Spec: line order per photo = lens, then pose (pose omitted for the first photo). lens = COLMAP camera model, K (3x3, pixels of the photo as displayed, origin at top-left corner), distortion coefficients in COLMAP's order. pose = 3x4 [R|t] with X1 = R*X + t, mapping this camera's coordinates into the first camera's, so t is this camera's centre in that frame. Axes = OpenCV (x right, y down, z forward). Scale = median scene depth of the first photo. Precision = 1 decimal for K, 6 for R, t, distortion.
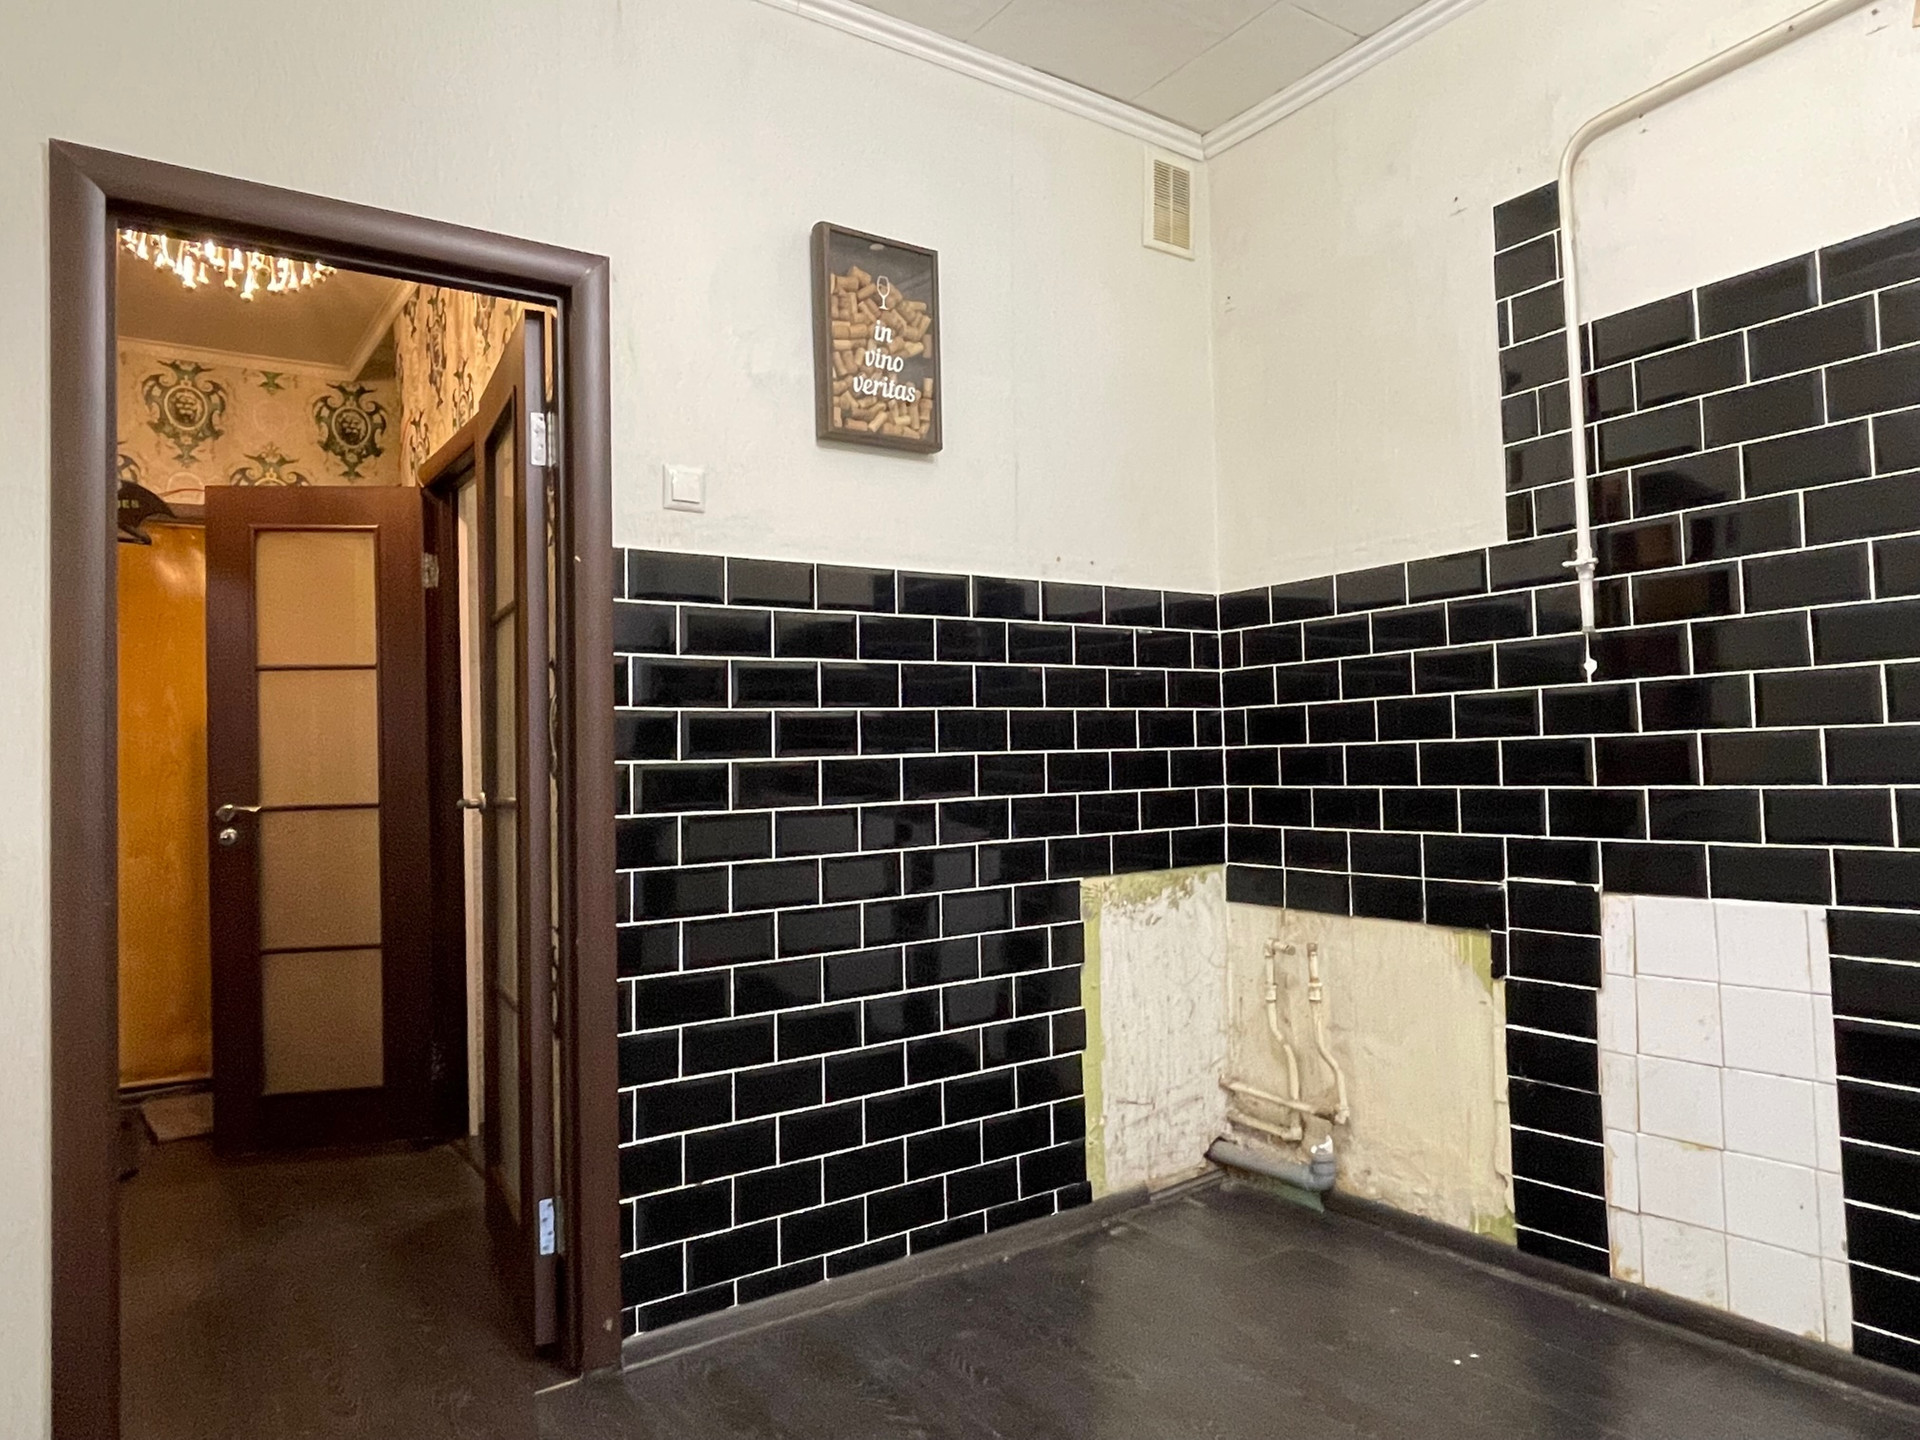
lens RADIAL K [[1247.4, 0, 959.6], [0, 1247.4, 719.3], [0, 0, 1]] dist [0.003336, -0.013358]
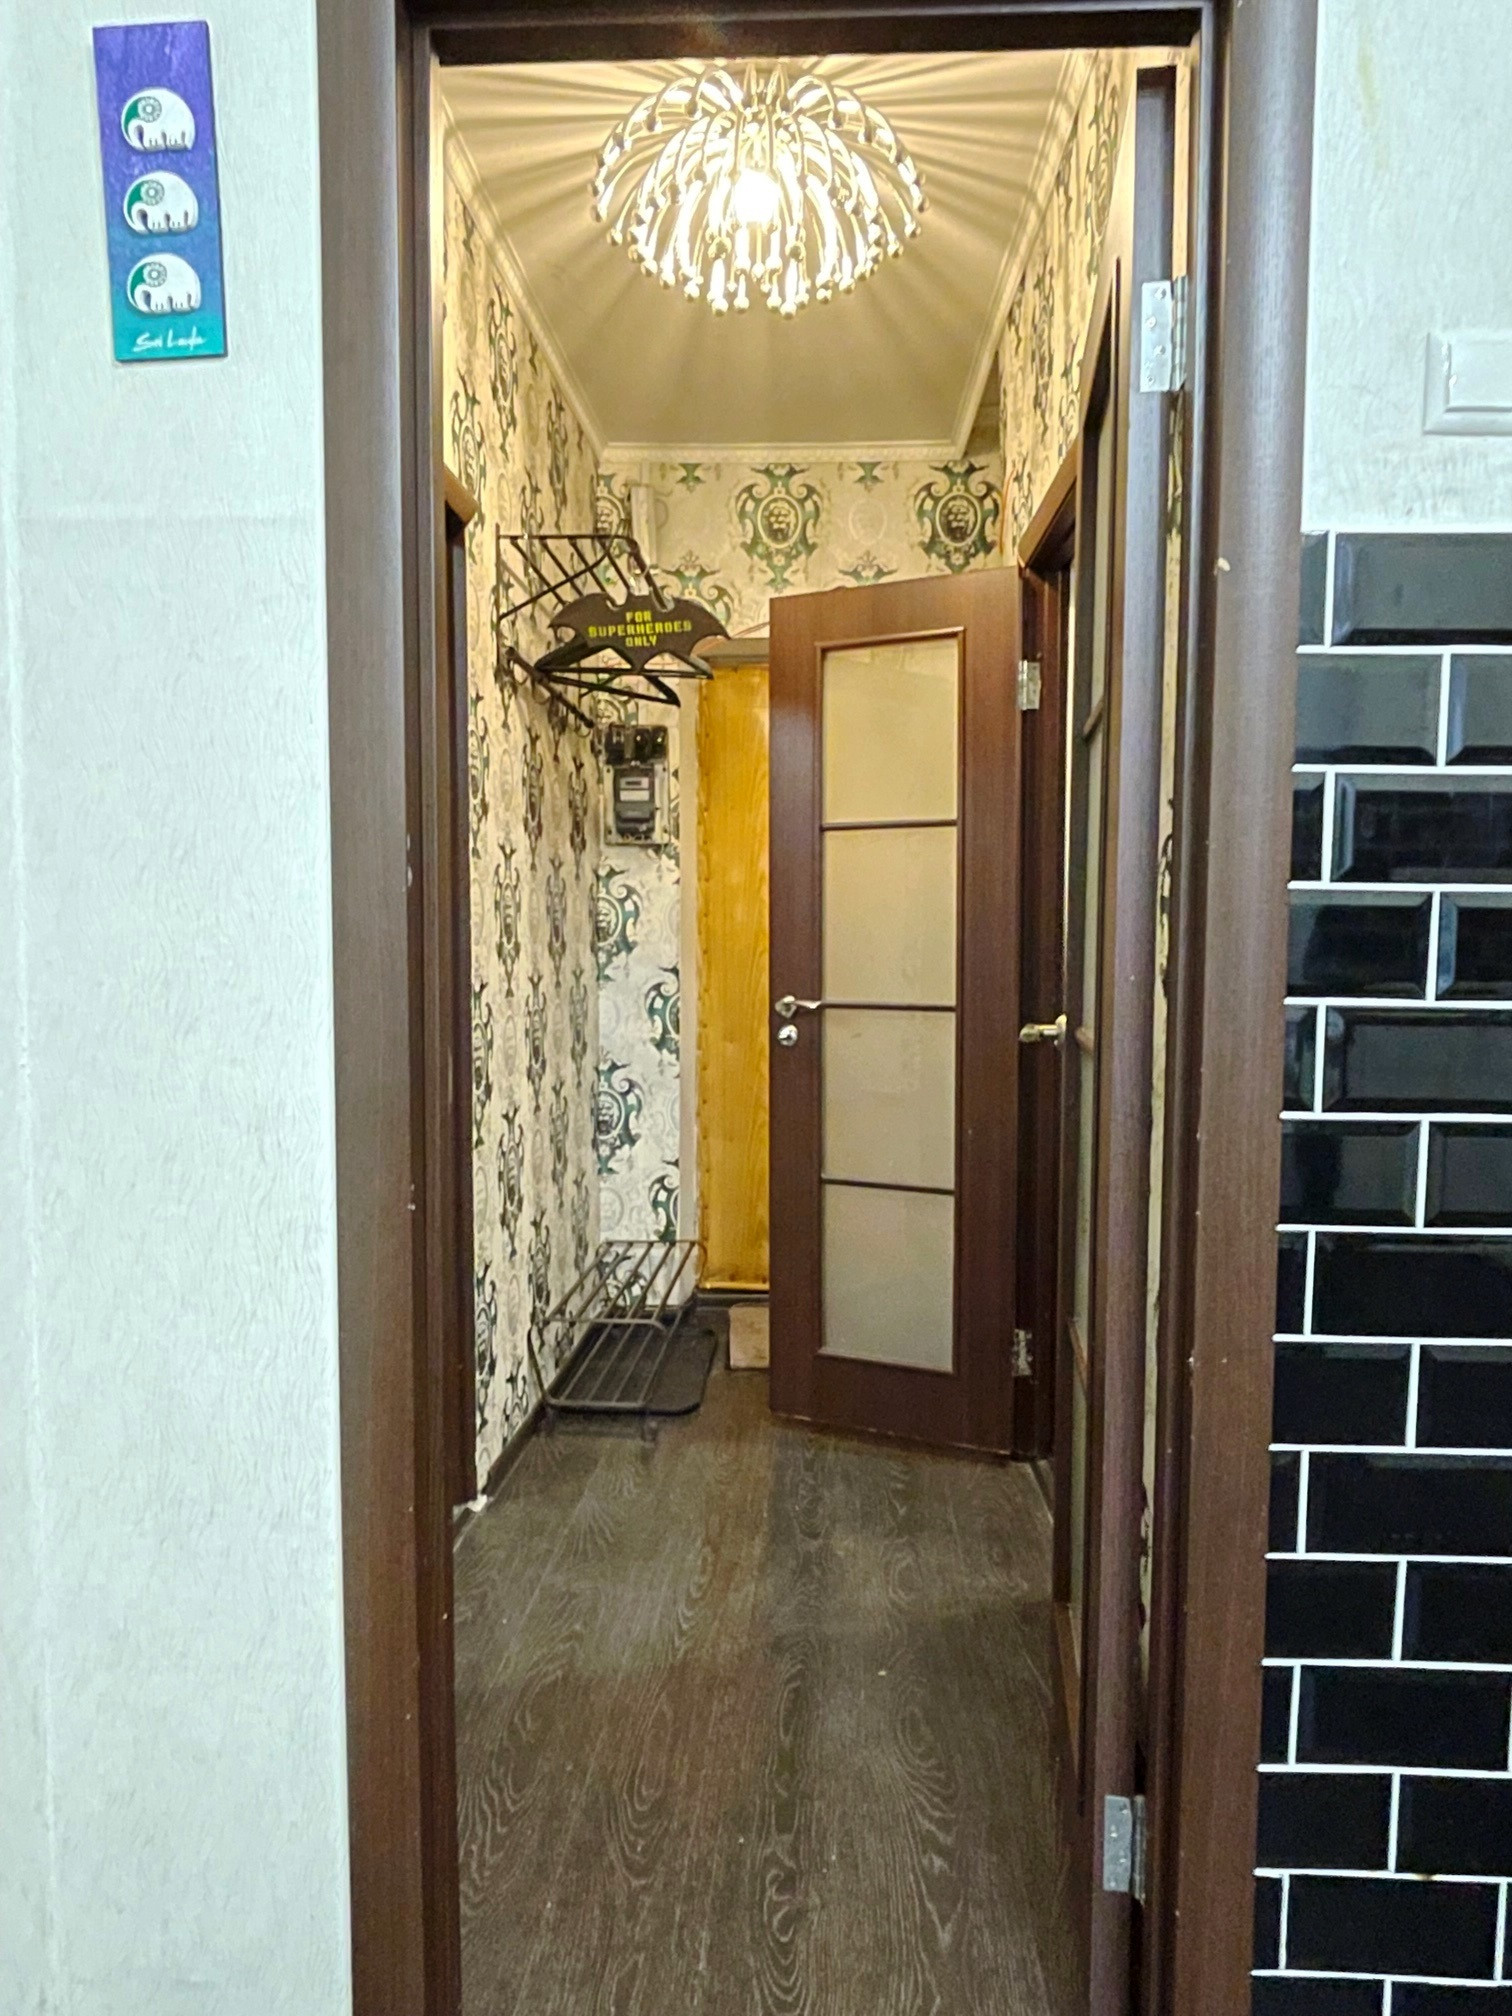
lens RADIAL K [[1309.8, 0, 755.9], [0, 1309.8, 1017.3], [0, 0, 1]] dist [0.003336, -0.013358]
pose [[0.794727, 0.065550, -0.603417, -0.079545], [-0.004241, 0.994727, 0.102473, -0.005197], [0.606952, -0.078879, 0.790814, 0.283457]]
